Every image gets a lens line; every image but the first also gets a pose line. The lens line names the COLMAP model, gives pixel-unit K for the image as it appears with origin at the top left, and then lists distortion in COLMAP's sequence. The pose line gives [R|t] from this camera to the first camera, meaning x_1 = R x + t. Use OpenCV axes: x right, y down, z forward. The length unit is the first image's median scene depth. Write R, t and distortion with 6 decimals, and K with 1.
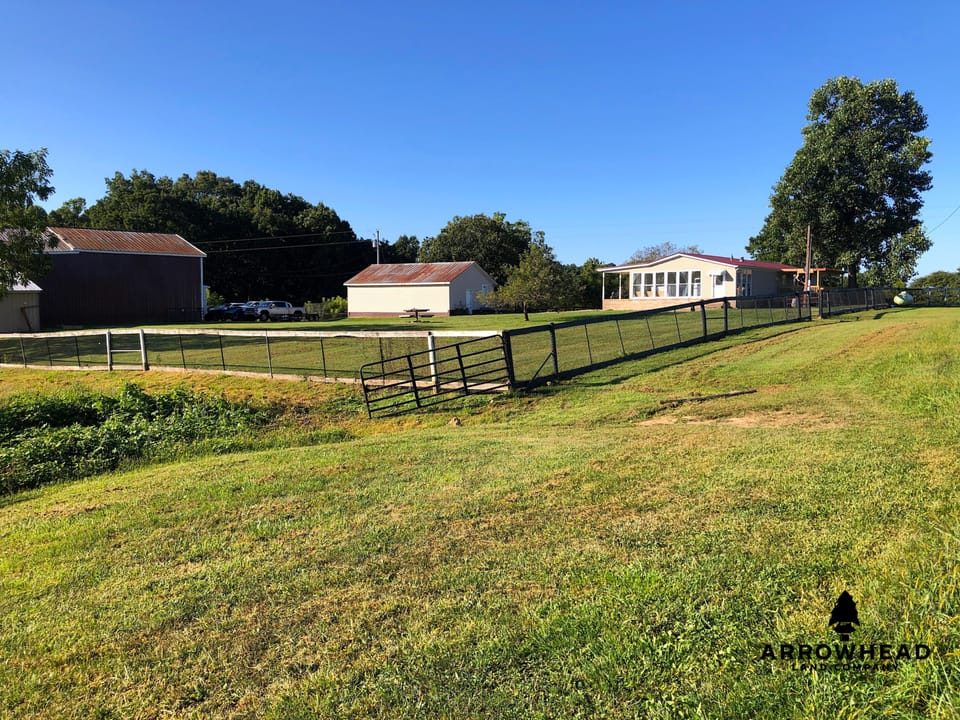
lens RADIAL K [[814.5, 0, 482.5], [0, 814.5, 356.8], [0, 0, 1]] dist [0.062615, -0.001489]
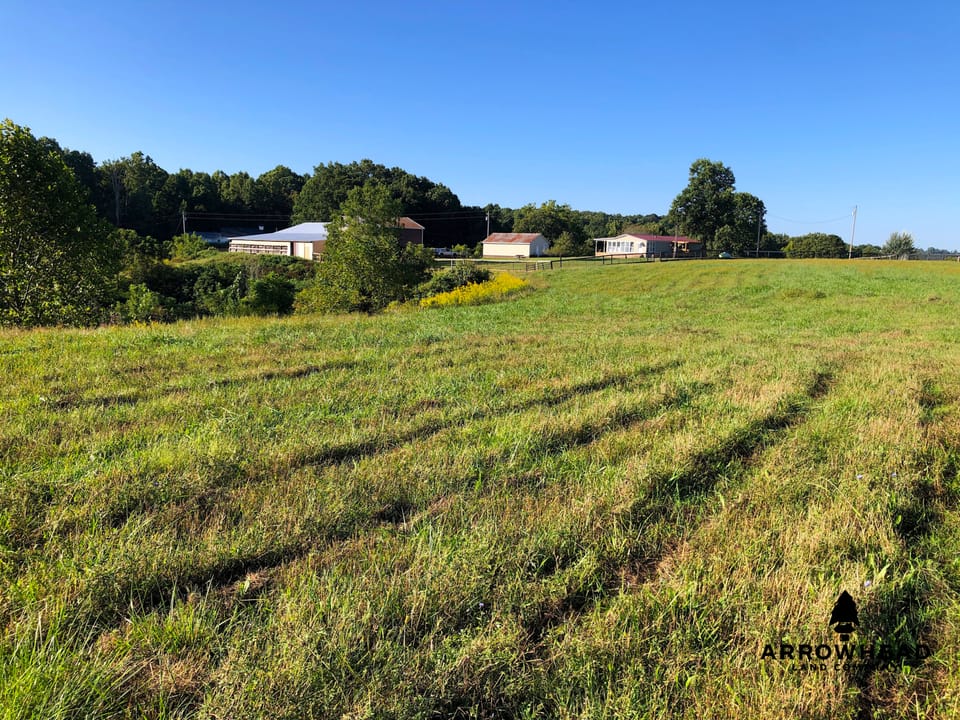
lens RADIAL K [[814.5, 0, 477.9], [0, 814.5, 361.1], [0, 0, 1]] dist [0.062615, -0.001489]
pose [[0.997385, 0.035338, -0.063039, -0.026779], [-0.030279, 0.996376, 0.079485, 0.059506], [0.065620, -0.077368, 0.994841, -1.258818]]
